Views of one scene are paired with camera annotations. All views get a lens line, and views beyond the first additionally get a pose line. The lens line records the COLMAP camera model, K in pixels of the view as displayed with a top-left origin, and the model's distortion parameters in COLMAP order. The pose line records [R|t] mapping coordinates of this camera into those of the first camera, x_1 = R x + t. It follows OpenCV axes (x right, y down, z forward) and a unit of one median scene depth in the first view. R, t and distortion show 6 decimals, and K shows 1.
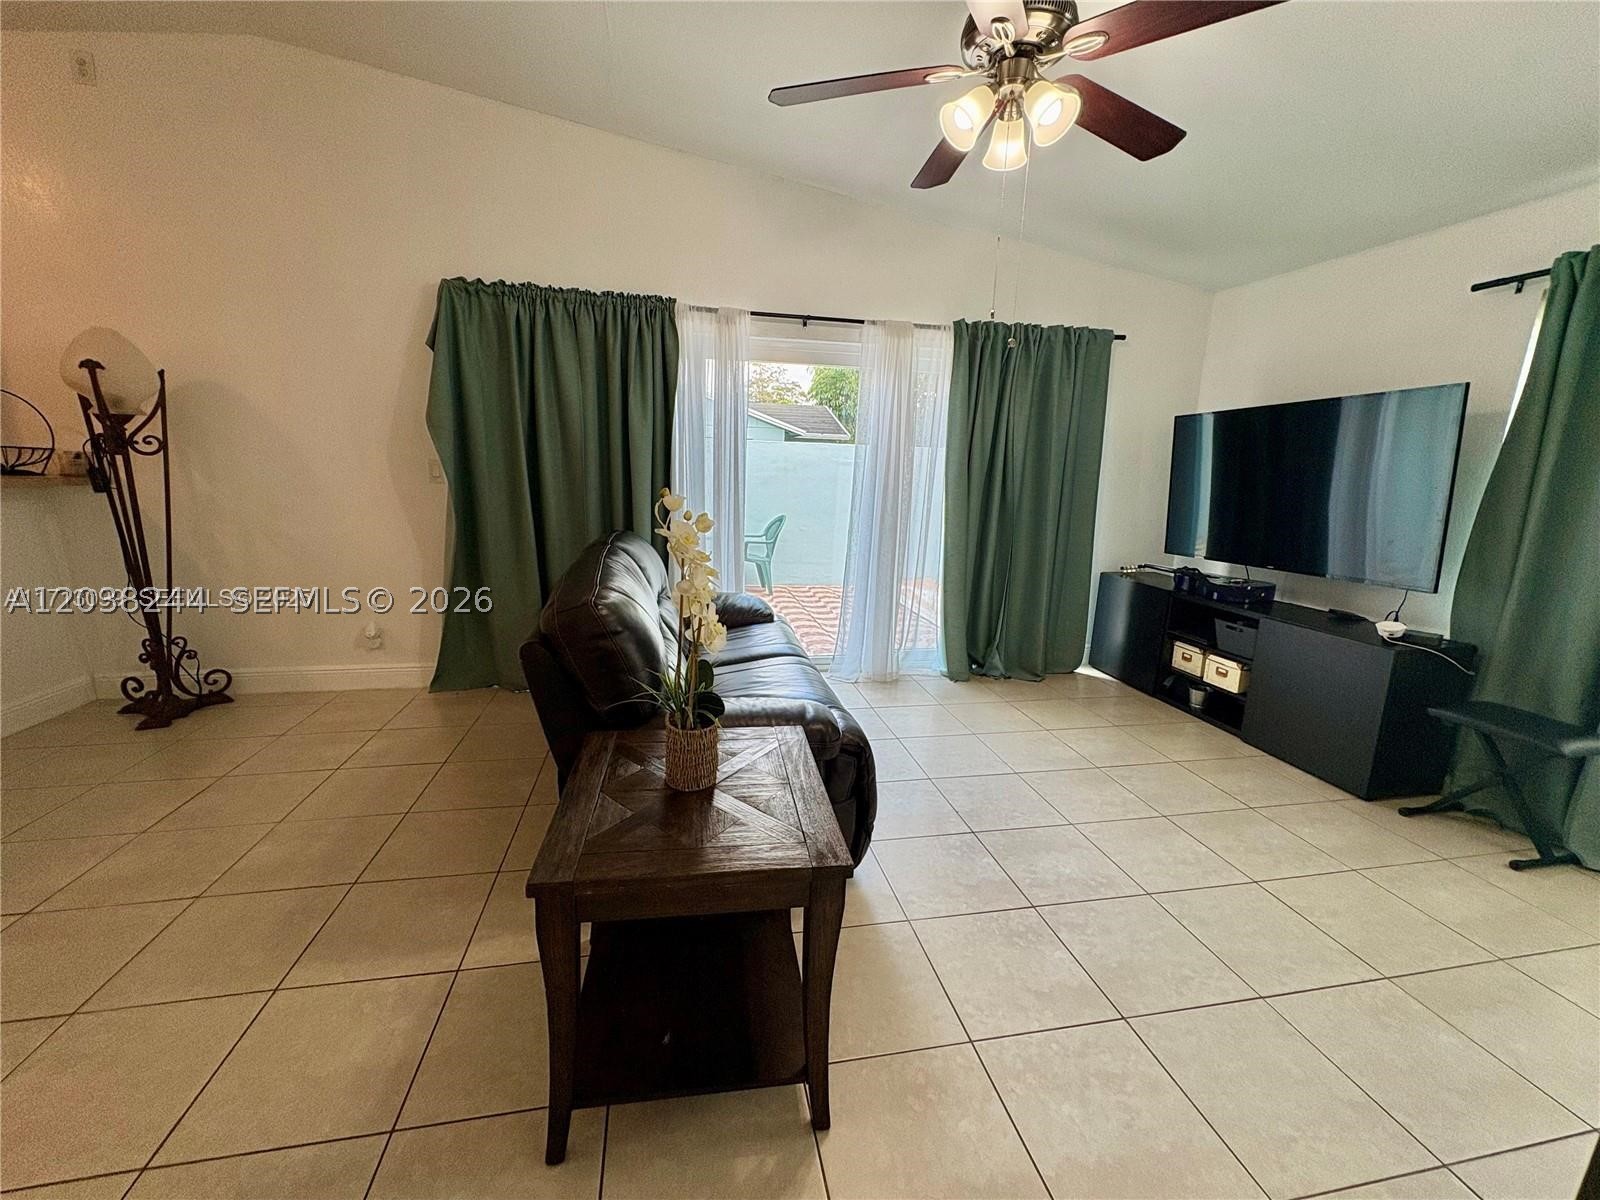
lens RADIAL K [[641.3, 0, 798.3], [0, 641.3, 600.4], [0, 0, 1]] dist [0.004397, -0.000456]
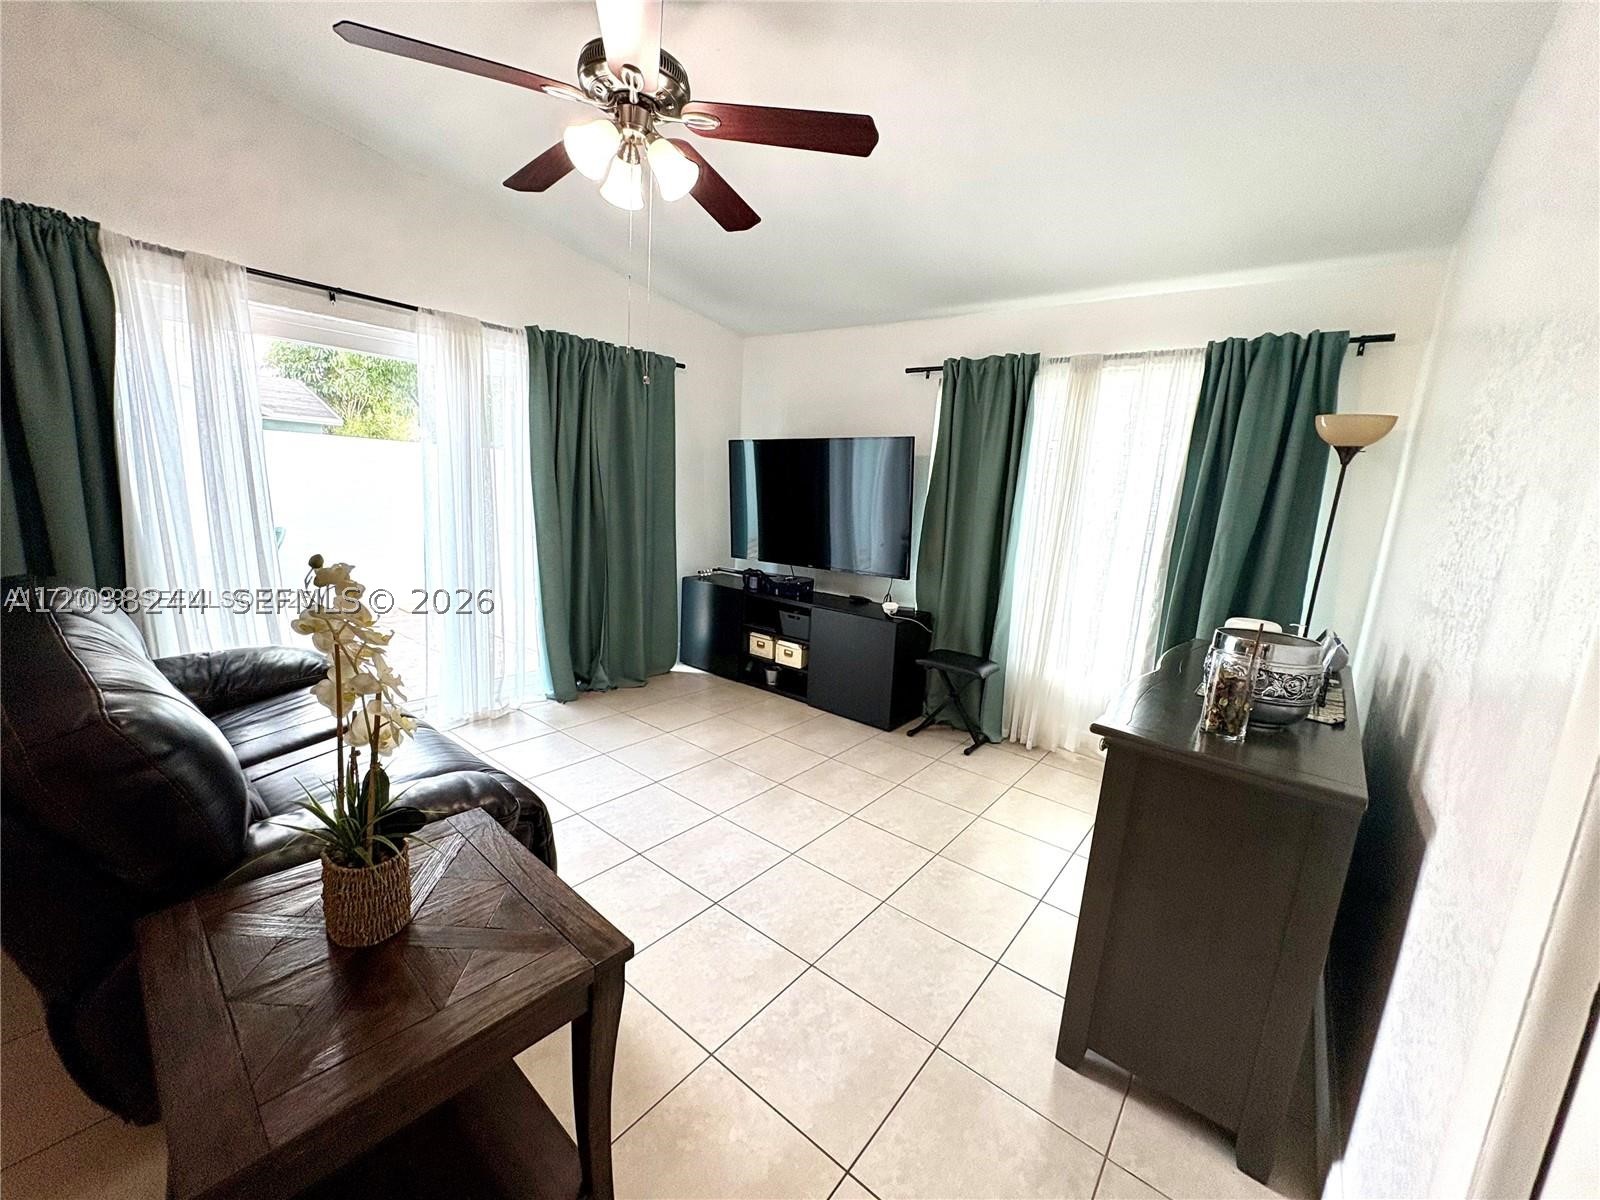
lens RADIAL K [[641.3, 0, 800.1], [0, 641.3, 600.9], [0, 0, 1]] dist [0.004397, -0.000456]
pose [[0.764701, -0.101143, 0.636398, -0.105649], [0.096733, 0.994432, 0.041810, -0.040950], [-0.637083, 0.029589, 0.770227, 0.036440]]
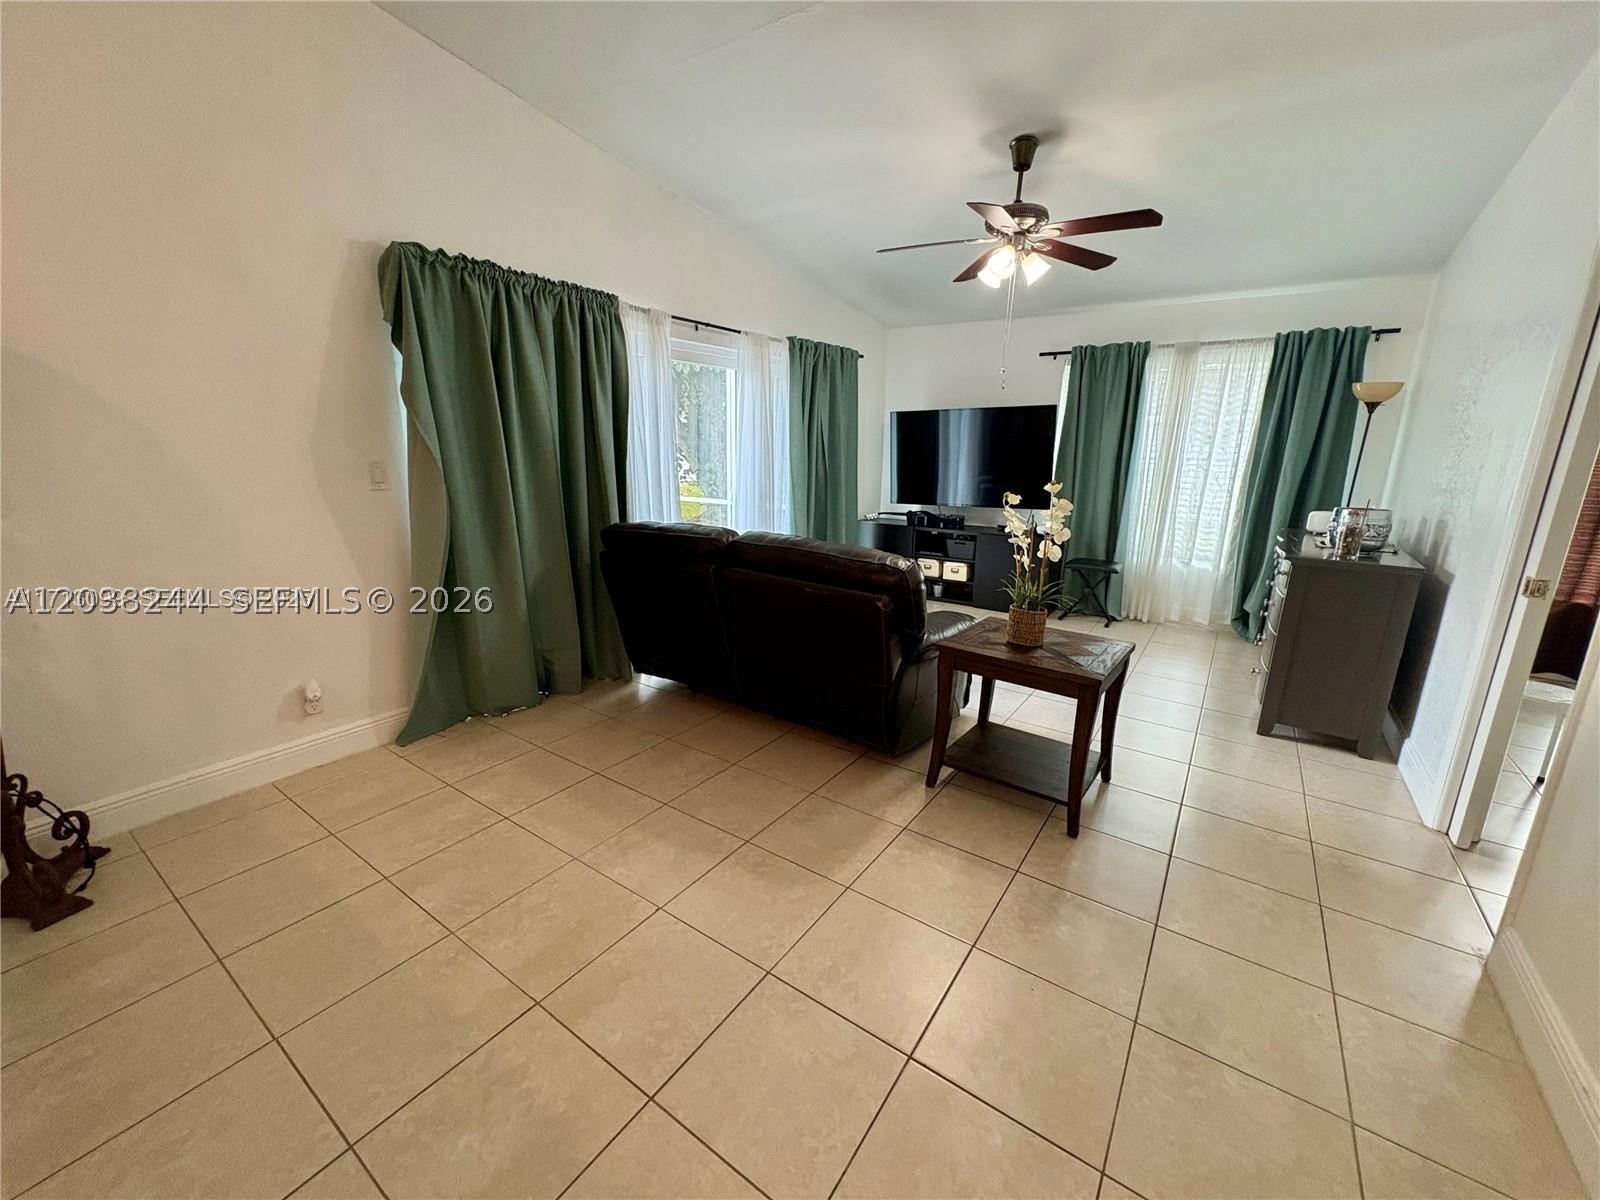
lens RADIAL K [[641.3, 0, 804.2], [0, 641.3, 600.1], [0, 0, 1]] dist [0.004397, -0.000456]
pose [[0.720149, -0.185380, 0.668596, -0.806926], [0.152266, 0.982380, 0.108375, -0.057564], [-0.676905, 0.023758, 0.735686, 0.047566]]
